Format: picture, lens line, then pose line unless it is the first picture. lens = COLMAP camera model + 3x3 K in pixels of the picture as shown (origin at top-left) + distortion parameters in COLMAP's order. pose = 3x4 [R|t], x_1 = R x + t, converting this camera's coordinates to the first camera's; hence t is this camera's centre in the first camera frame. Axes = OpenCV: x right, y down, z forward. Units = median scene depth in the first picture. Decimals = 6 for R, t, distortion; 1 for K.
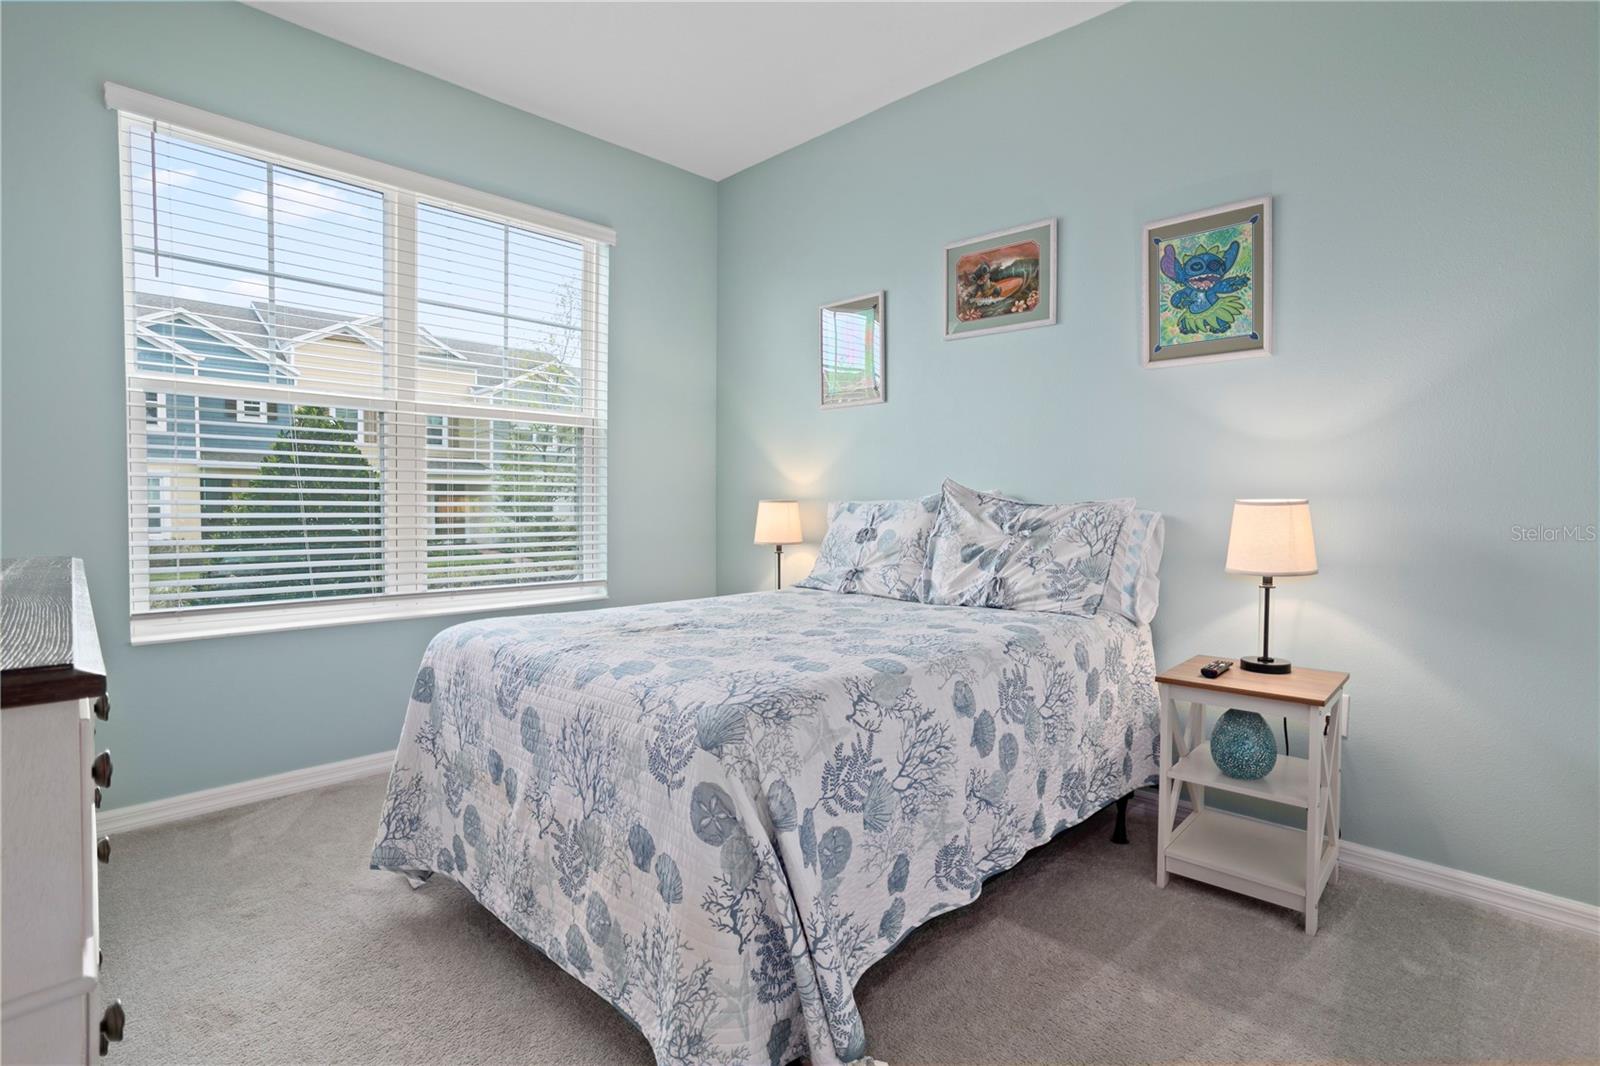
lens RADIAL K [[772.8, 0, 805.4], [0, 772.8, 518.1], [0, 0, 1]] dist [-0.047409, 0.025479]
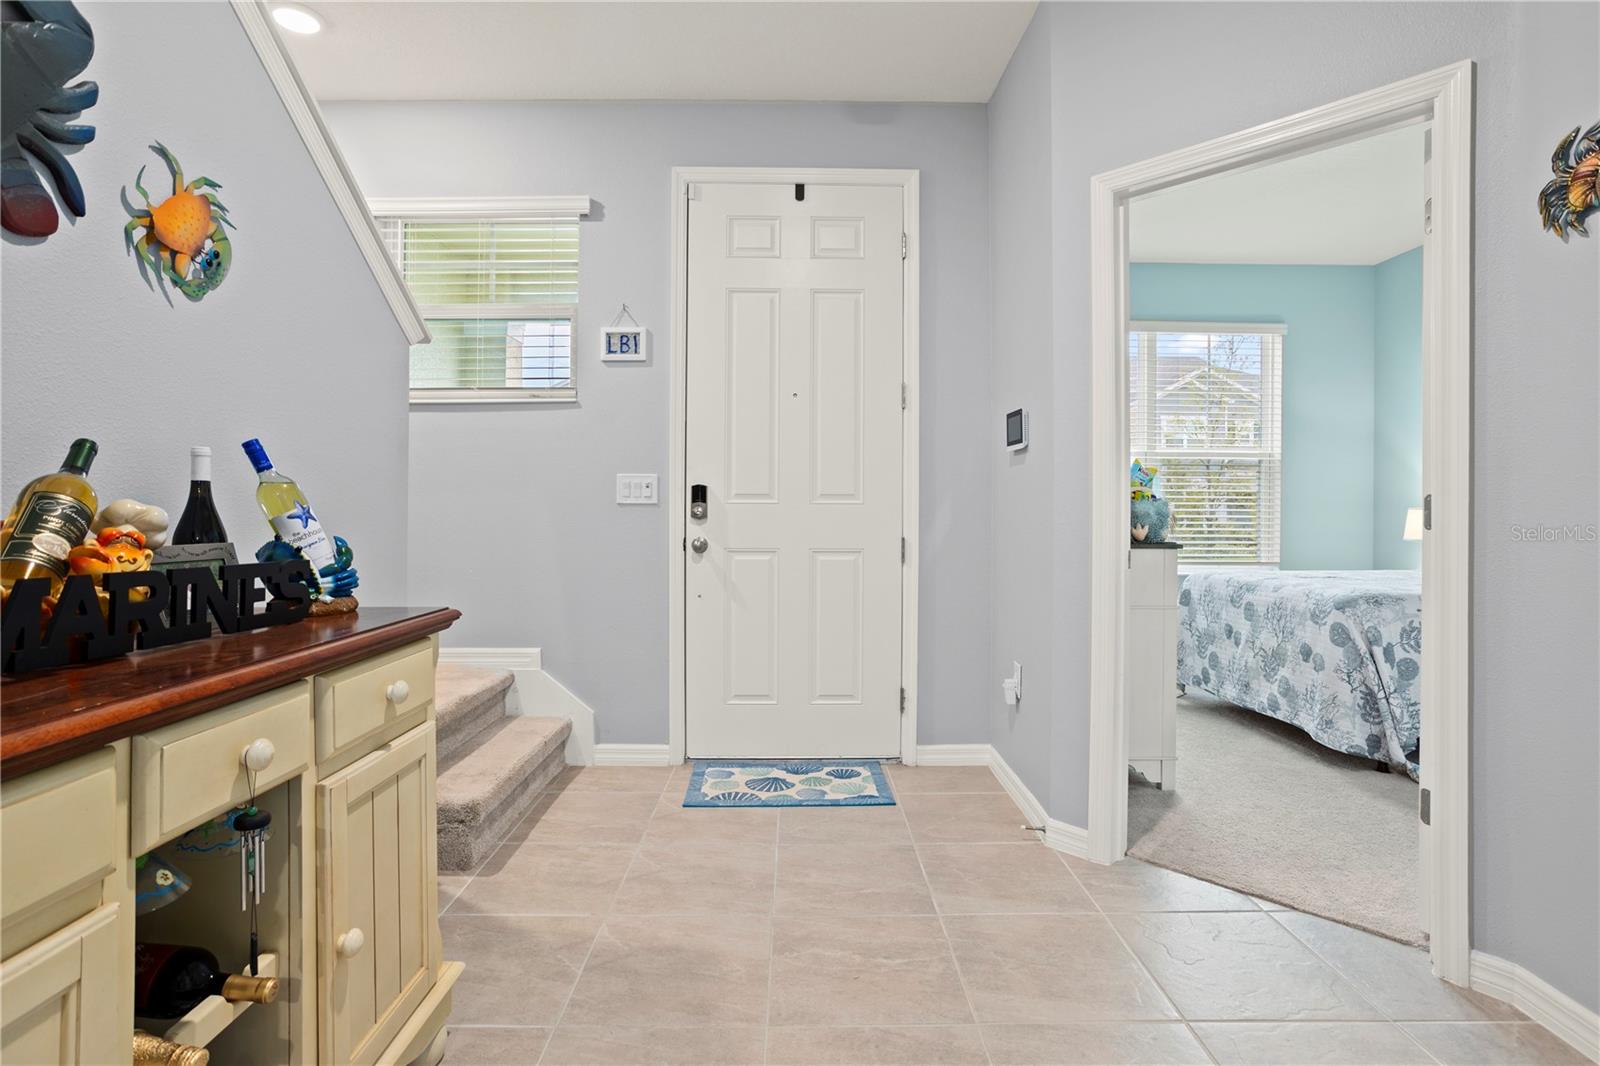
lens RADIAL K [[772.8, 0, 805.4], [0, 772.8, 518.1], [0, 0, 1]] dist [-0.047409, 0.025479]
pose [[0.703786, 0.006169, -0.710386, 0.368641], [-0.011539, 0.999930, -0.002748, 0.030810], [0.710319, 0.010131, 0.703807, -1.783245]]
